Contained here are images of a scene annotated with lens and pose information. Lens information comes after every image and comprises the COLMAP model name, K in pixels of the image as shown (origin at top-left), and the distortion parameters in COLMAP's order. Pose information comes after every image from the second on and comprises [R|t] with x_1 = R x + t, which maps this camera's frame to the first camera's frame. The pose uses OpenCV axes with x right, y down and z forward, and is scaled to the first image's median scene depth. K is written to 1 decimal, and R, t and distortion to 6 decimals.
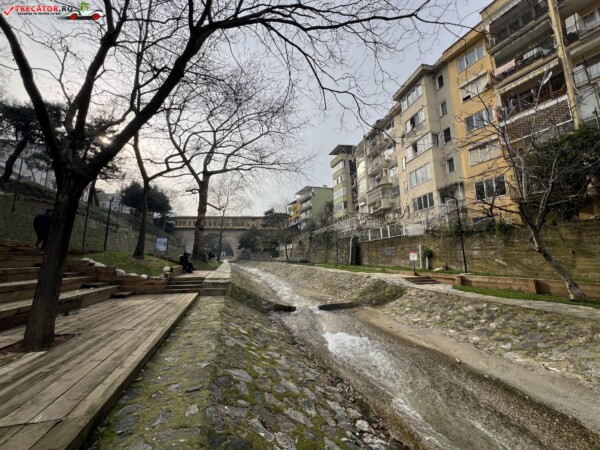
lens RADIAL K [[241.6, 0, 300.0], [0, 241.6, 225.0], [0, 0, 1]] dist [0.000695, 0.000160]
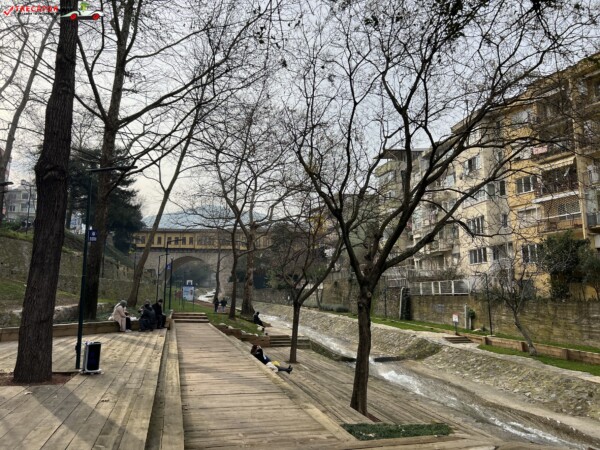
lens RADIAL K [[462.4, 0, 300.0], [0, 462.4, 225.0], [0, 0, 1]] dist [0.026578, -0.002339]
pose [[0.999778, 0.009525, -0.018769, -0.174845], [-0.009379, 0.999925, 0.007854, -0.251095], [0.018843, -0.007676, 0.999793, -0.940127]]
